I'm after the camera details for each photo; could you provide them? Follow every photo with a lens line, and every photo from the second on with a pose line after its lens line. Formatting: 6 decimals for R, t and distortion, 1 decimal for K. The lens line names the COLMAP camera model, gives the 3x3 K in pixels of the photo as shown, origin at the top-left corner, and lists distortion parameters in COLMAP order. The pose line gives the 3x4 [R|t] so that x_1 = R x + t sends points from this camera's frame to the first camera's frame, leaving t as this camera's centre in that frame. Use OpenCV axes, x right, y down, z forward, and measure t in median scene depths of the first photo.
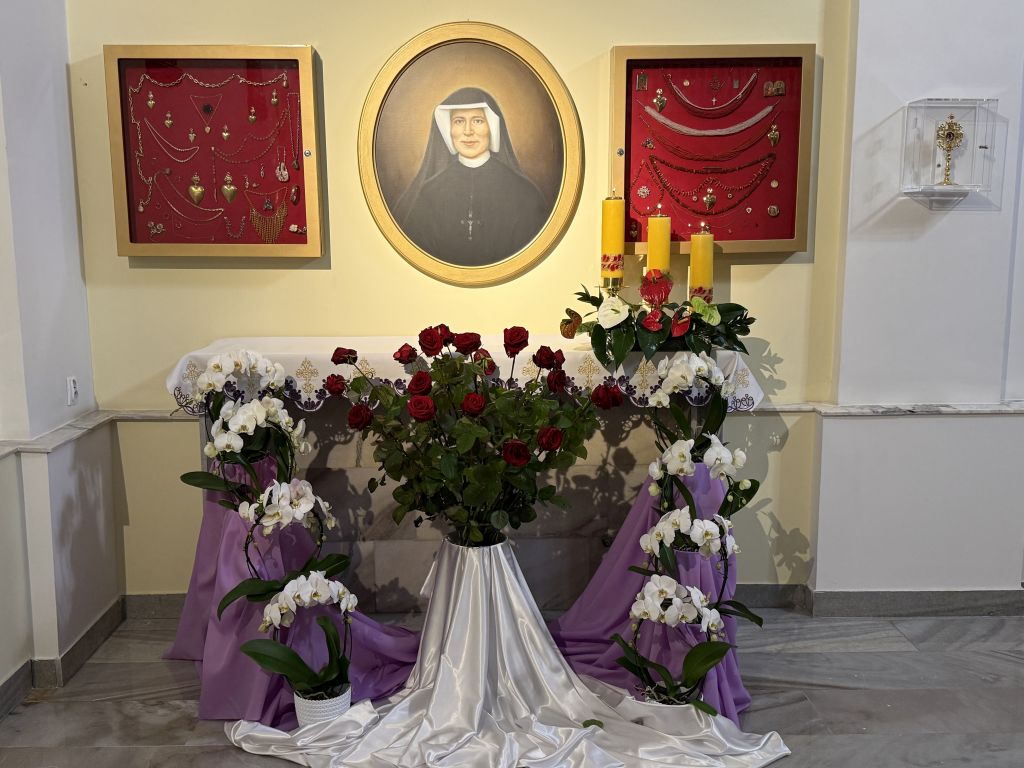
lens RADIAL K [[1054.6, 0, 512.0], [0, 1054.6, 384.0], [0, 0, 1]] dist [0.243188, -0.565586]
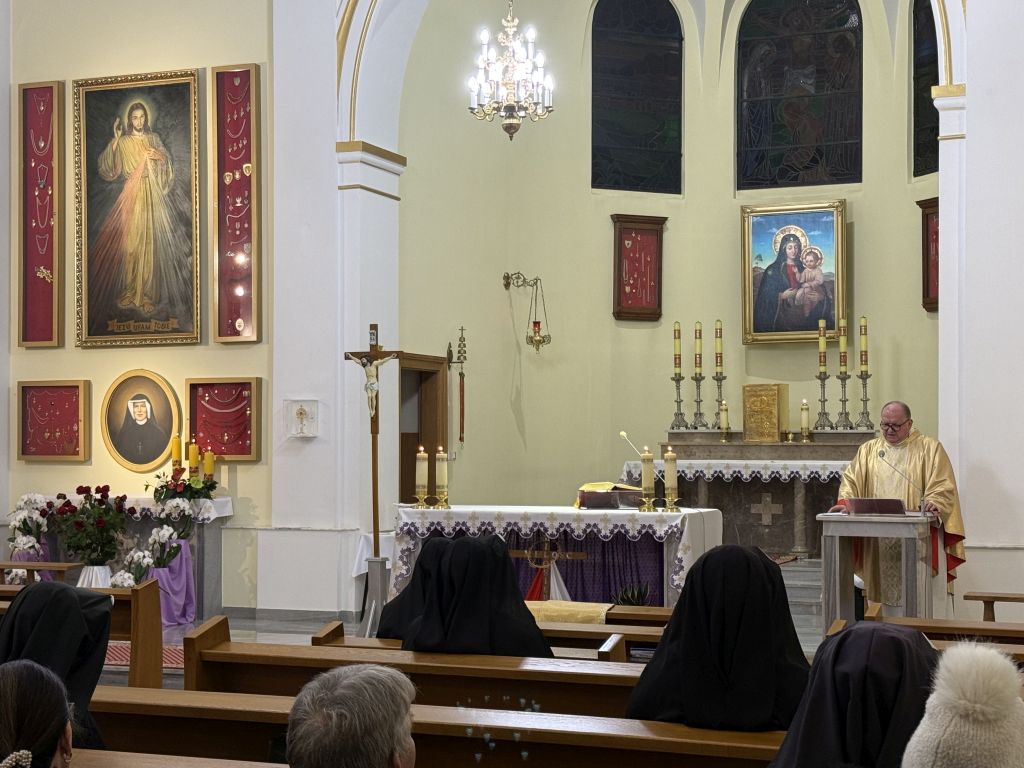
lens RADIAL K [[1691.9, 0, 512.0], [0, 1691.9, 384.0], [0, 0, 1]] dist [0.006301, 1.367593]
pose [[0.909332, -0.007735, -0.416000, 2.473991], [-0.063438, 0.985560, -0.156995, 0.276379], [0.411207, 0.169151, 0.895710, -2.265334]]
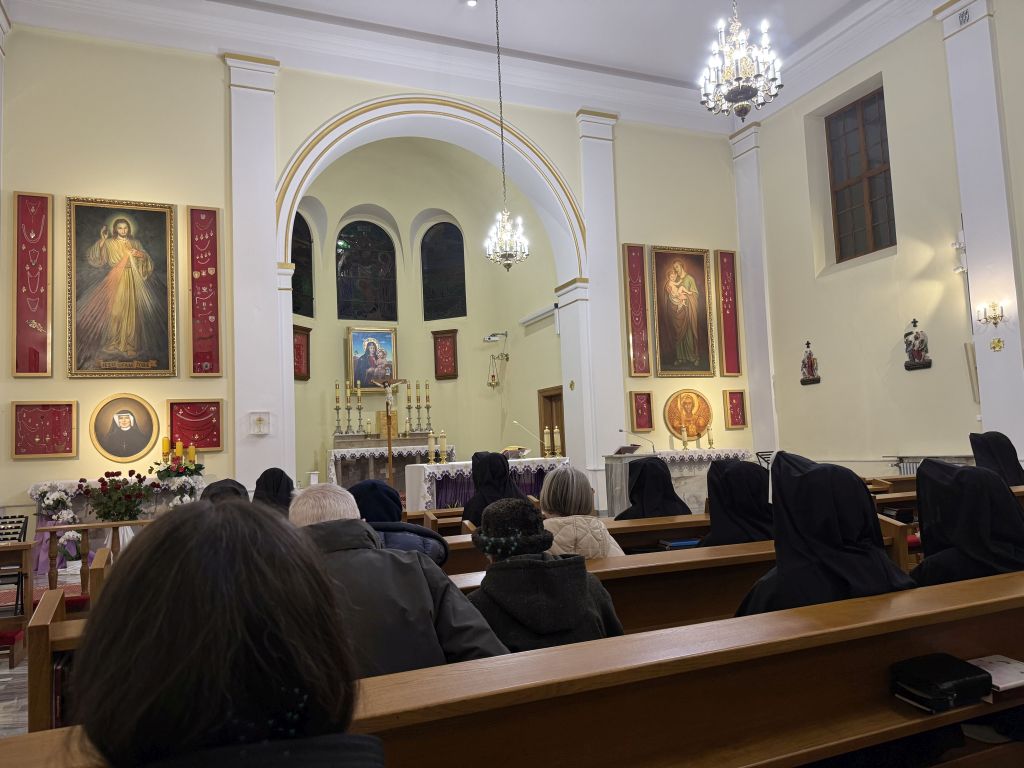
lens RADIAL K [[714.8, 0, 512.0], [0, 714.8, 384.0], [0, 0, 1]] dist [0.000630, -0.004430]
pose [[0.924551, -0.001706, 0.381055, 0.267691], [0.090709, 0.972230, -0.215733, 0.303860], [-0.370105, 0.234021, 0.899031, -1.809182]]
